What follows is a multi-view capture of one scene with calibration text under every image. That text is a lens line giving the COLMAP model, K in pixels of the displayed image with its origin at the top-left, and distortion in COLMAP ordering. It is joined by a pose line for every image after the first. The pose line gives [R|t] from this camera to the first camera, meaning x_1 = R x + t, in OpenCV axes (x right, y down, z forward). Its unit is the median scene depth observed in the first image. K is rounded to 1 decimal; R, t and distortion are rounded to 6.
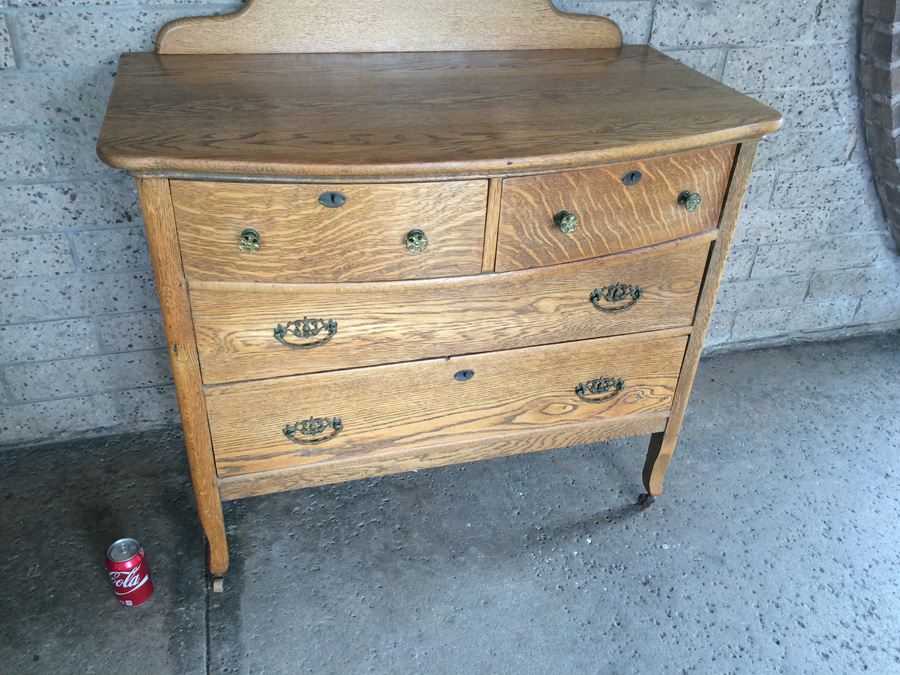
lens RADIAL K [[773.8, 0, 450.0], [0, 773.8, 337.5], [0, 0, 1]] dist [0.085676, -0.117715]
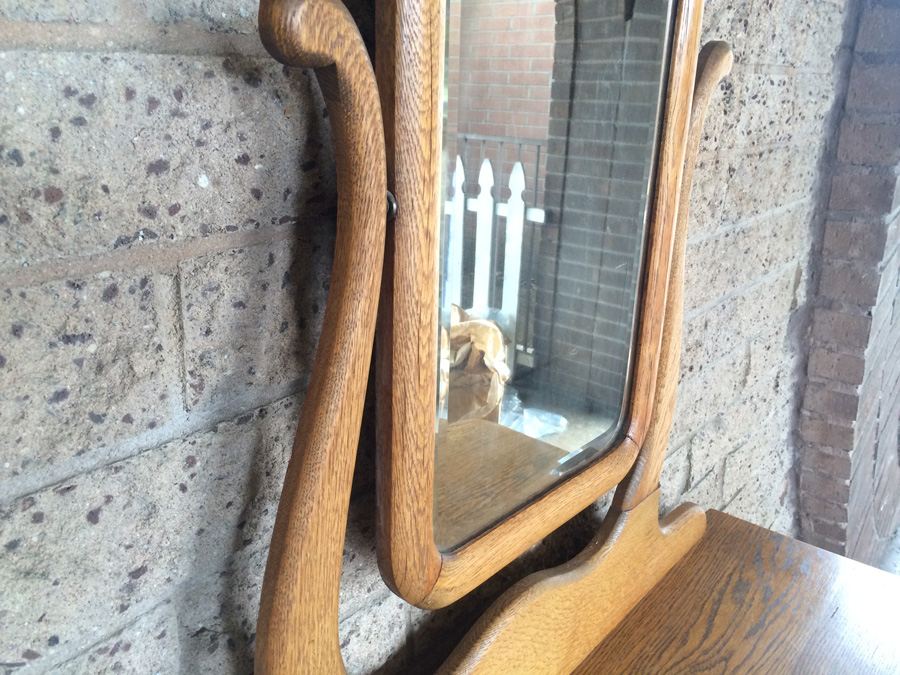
lens RADIAL K [[773.8, 0, 450.0], [0, 773.8, 337.5], [0, 0, 1]] dist [0.085676, -0.117715]
pose [[0.812377, -0.202883, 0.546702, -0.314383], [0.323539, 0.936805, -0.133115, -0.557866], [-0.485146, 0.285019, 0.826679, 0.562659]]
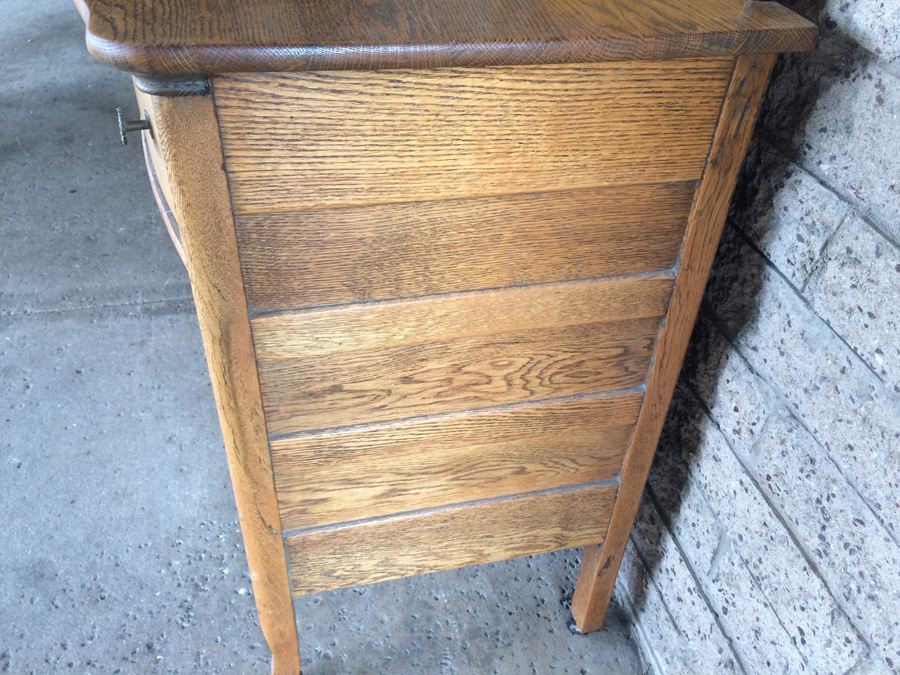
lens RADIAL K [[773.8, 0, 450.0], [0, 773.8, 337.5], [0, 0, 1]] dist [0.085676, -0.117715]
pose [[-0.051799, 0.590437, -0.805420, 0.696253], [-0.584794, 0.635829, 0.503723, -0.411841], [0.809526, 0.497097, 0.312348, 0.930493]]
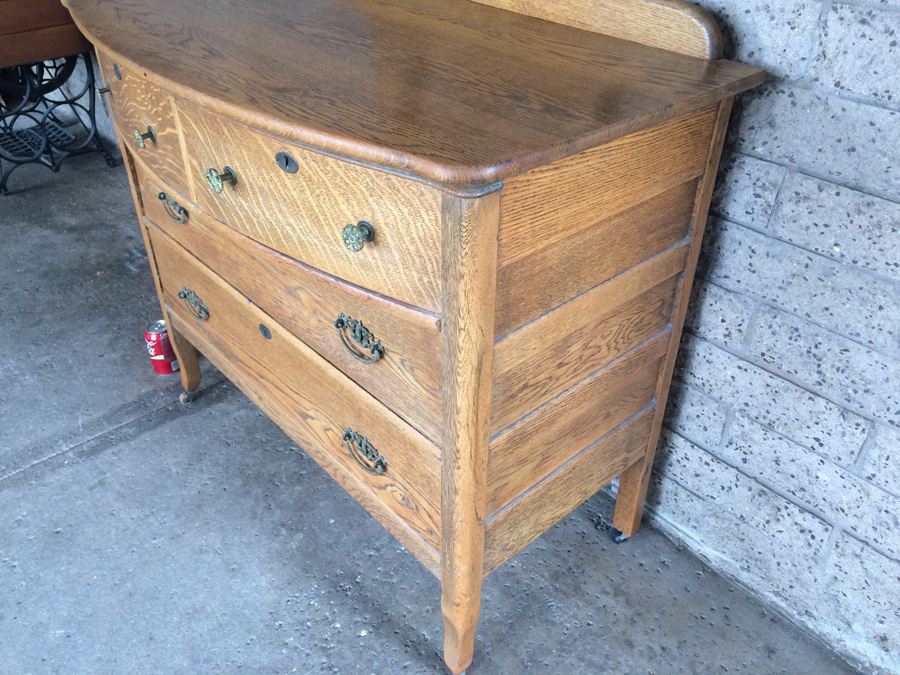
lens RADIAL K [[773.8, 0, 450.0], [0, 773.8, 337.5], [0, 0, 1]] dist [0.085676, -0.117715]
pose [[0.439609, 0.478123, -0.760357, 0.775970], [-0.484574, 0.839027, 0.247430, -0.265035], [0.756262, 0.259677, 0.600530, 0.582295]]
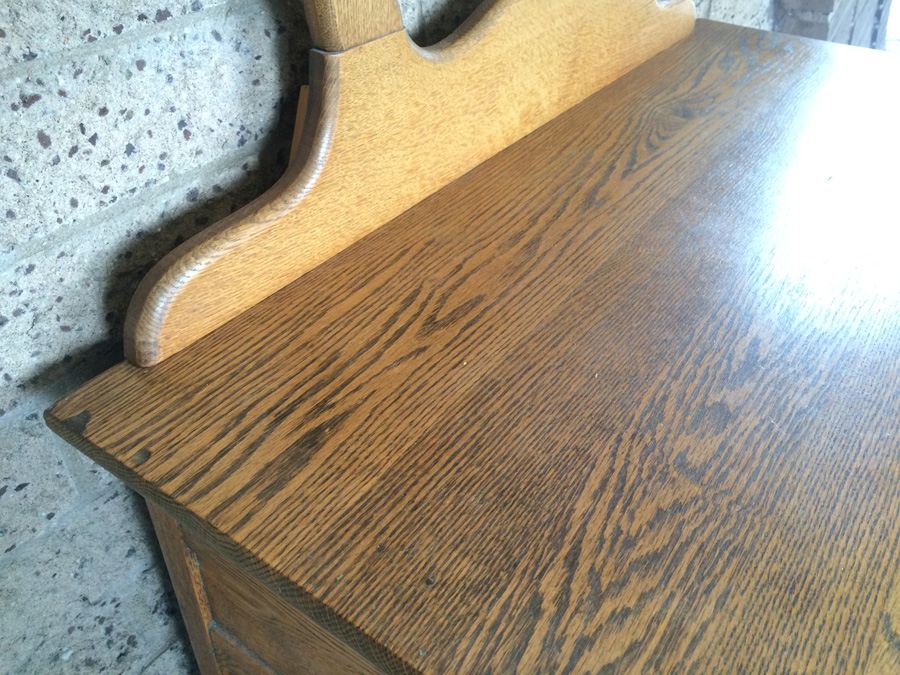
lens RADIAL K [[773.8, 0, 450.0], [0, 773.8, 337.5], [0, 0, 1]] dist [0.085676, -0.117715]
pose [[0.771038, -0.414141, 0.483723, -0.412914], [0.367327, 0.909764, 0.193391, -0.372829], [-0.520165, 0.028573, 0.853588, 0.598456]]
